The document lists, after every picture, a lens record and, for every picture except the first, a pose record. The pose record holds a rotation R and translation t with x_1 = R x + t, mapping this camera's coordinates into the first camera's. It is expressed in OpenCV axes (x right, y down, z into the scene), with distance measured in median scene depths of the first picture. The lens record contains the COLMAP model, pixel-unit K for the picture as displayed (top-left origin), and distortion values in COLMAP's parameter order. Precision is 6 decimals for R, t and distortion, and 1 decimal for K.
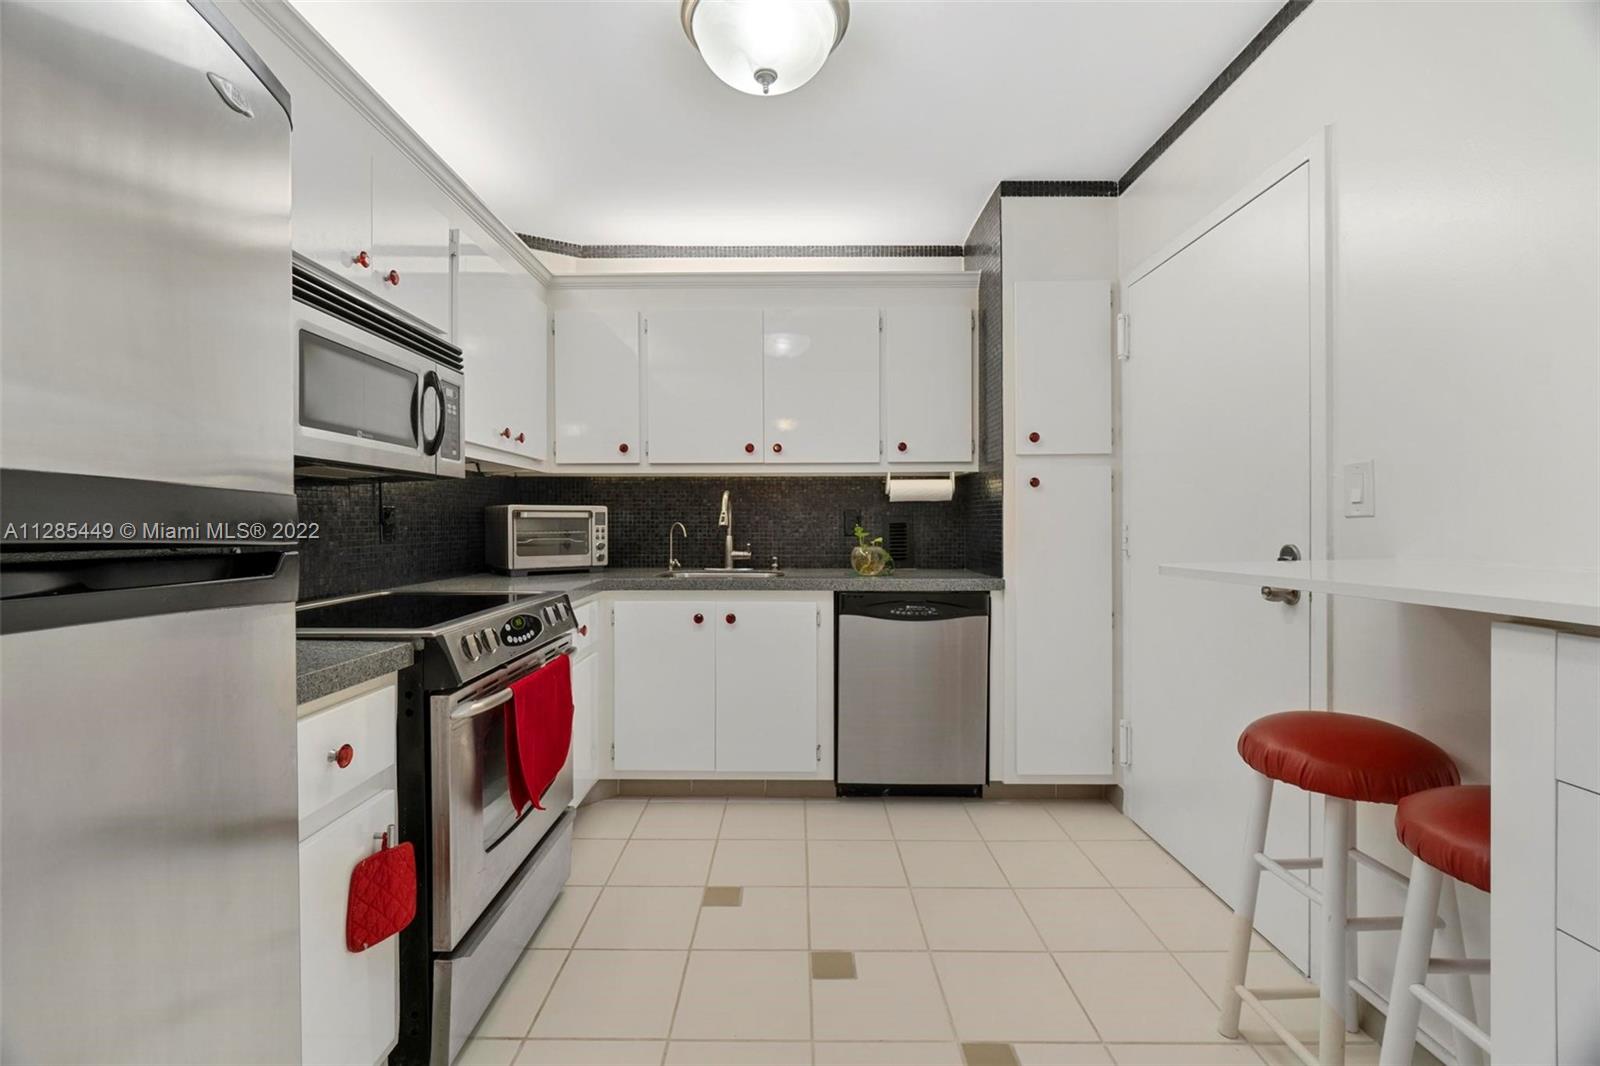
lens RADIAL K [[685.1, 0, 786.2], [0, 685.1, 535.8], [0, 0, 1]] dist [-0.001331, -0.000064]
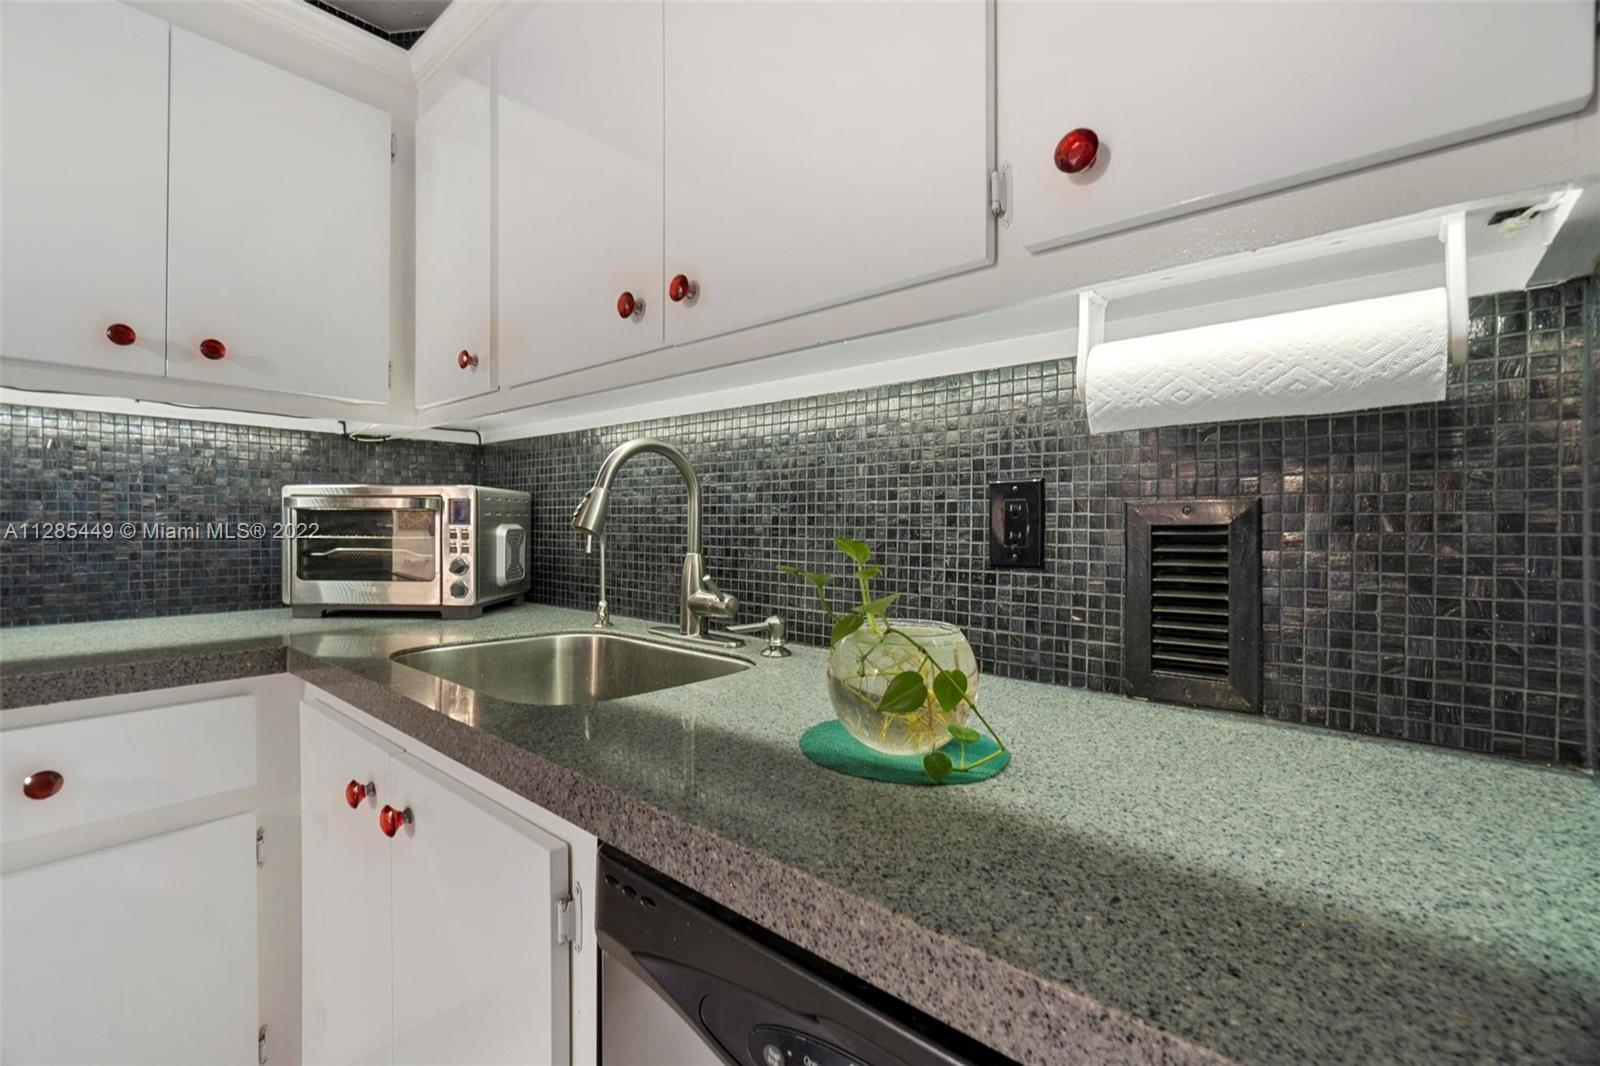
lens RADIAL K [[687.3, 0, 784.9], [0, 687.3, 527.0], [0, 0, 1]] dist [-0.005231, 0.000255]
pose [[0.761340, 0.009279, -0.648286, 0.241921], [-0.021091, 0.999723, -0.010460, -0.013763], [0.648010, 0.021637, 0.761325, 0.807341]]
